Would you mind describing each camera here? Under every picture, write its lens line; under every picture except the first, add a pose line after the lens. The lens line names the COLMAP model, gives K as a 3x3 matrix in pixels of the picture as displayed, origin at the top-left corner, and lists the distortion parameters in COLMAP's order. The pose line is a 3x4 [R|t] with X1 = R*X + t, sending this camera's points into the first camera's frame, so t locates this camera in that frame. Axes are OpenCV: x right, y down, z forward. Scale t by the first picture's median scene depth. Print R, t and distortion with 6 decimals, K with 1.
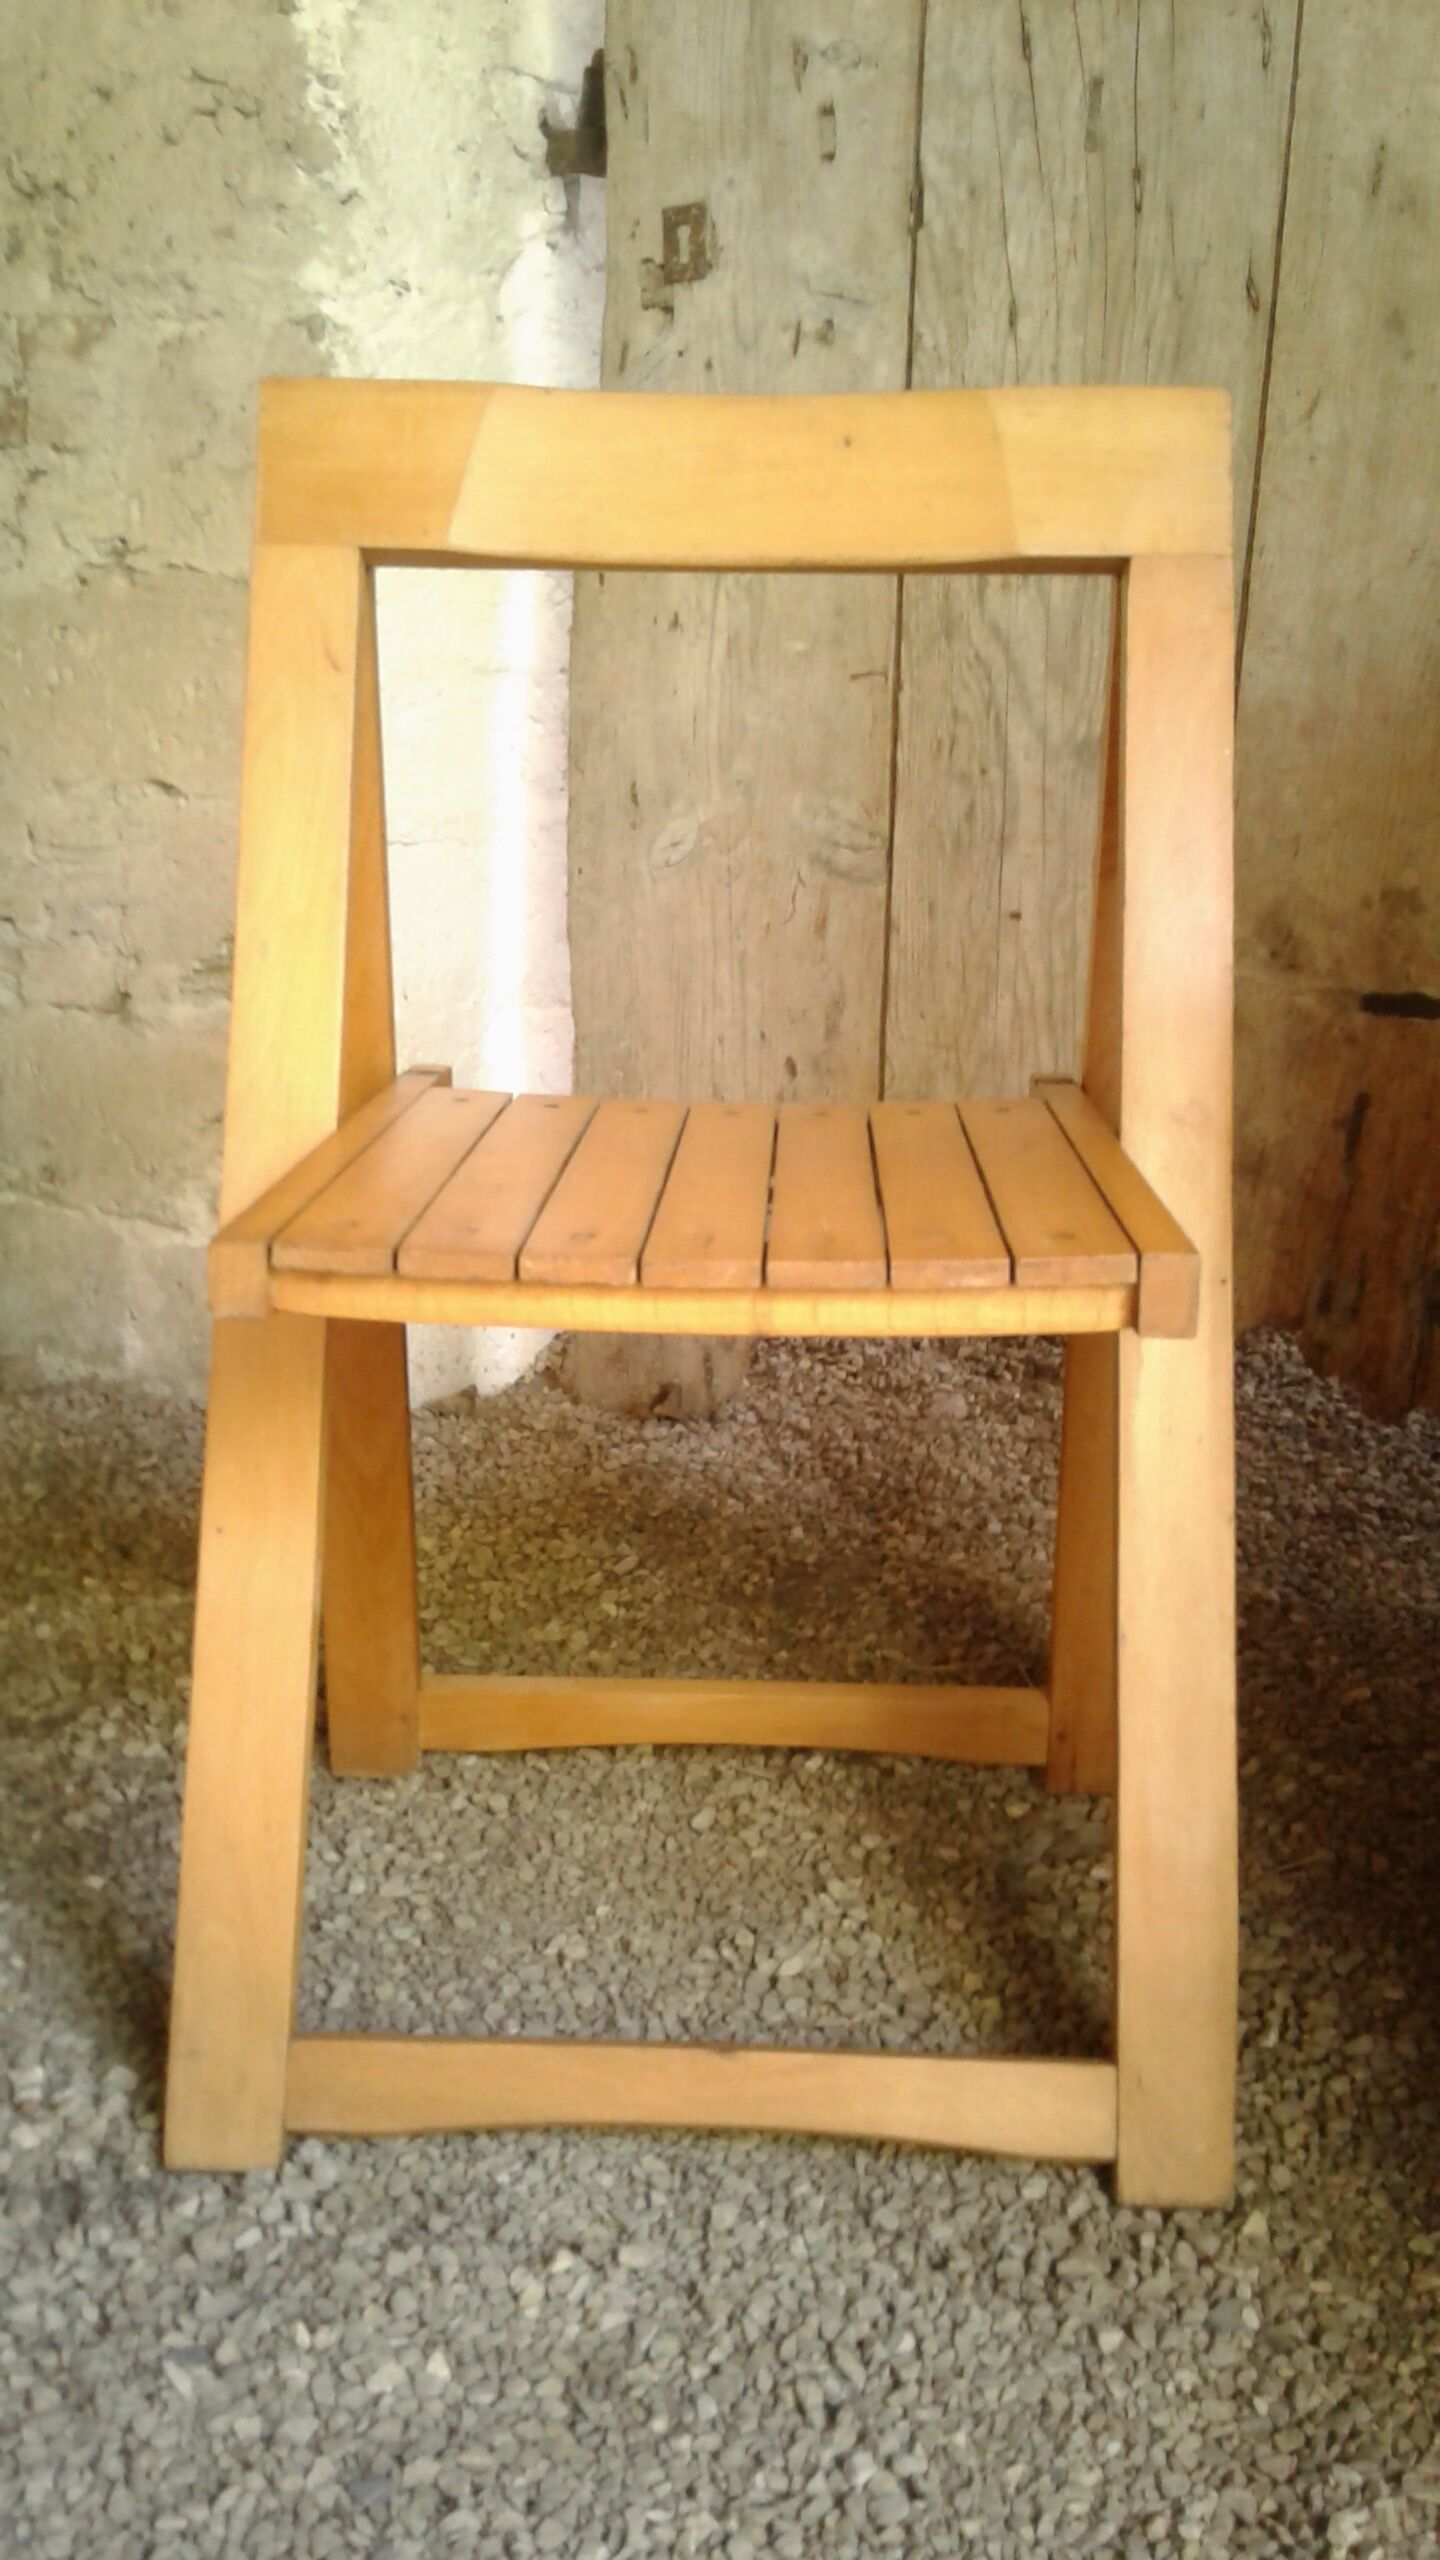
lens RADIAL K [[2419.9, 0, 698.3], [0, 2419.9, 1275.8], [0, 0, 1]] dist [0.028976, 0.000000]
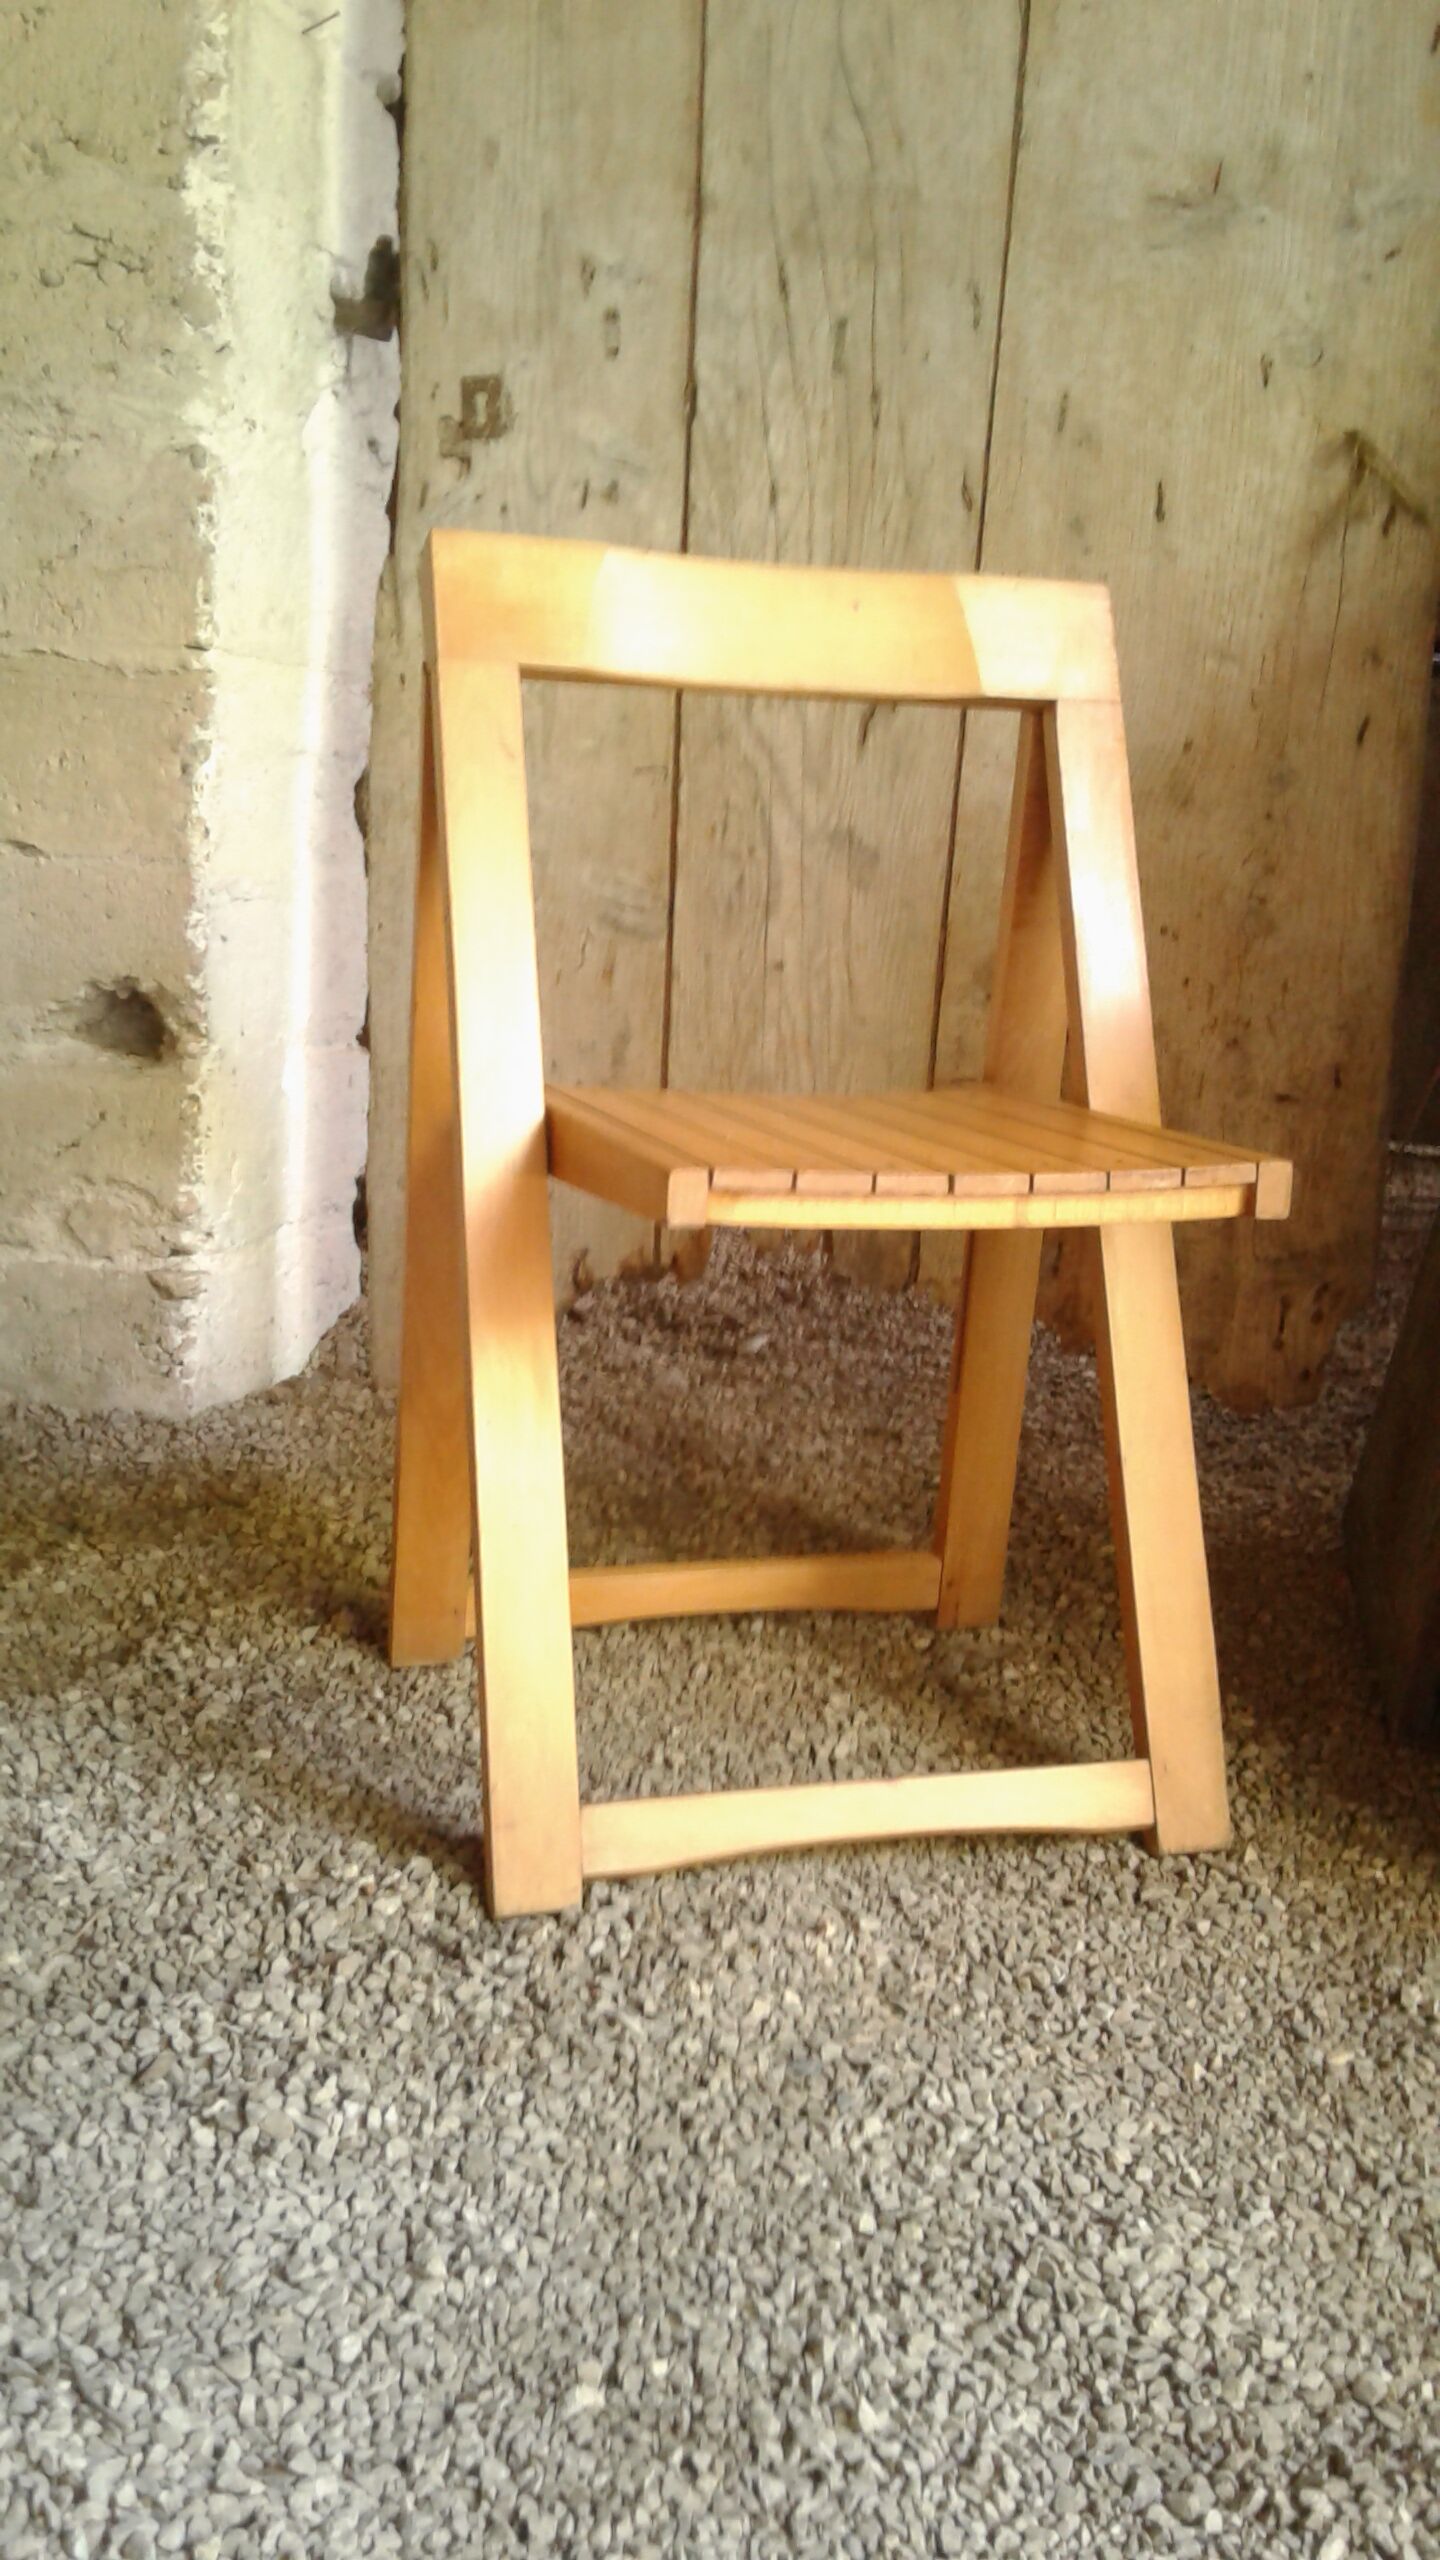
lens RADIAL K [[2419.9, 0, 717.4], [0, 2419.9, 1279.6], [0, 0, 1]] dist [0.028976, 0.000000]
pose [[0.940465, -0.035957, 0.337983, -0.330645], [0.047335, 0.998554, -0.025478, 0.043575], [-0.336578, 0.039959, 0.940807, -0.158538]]
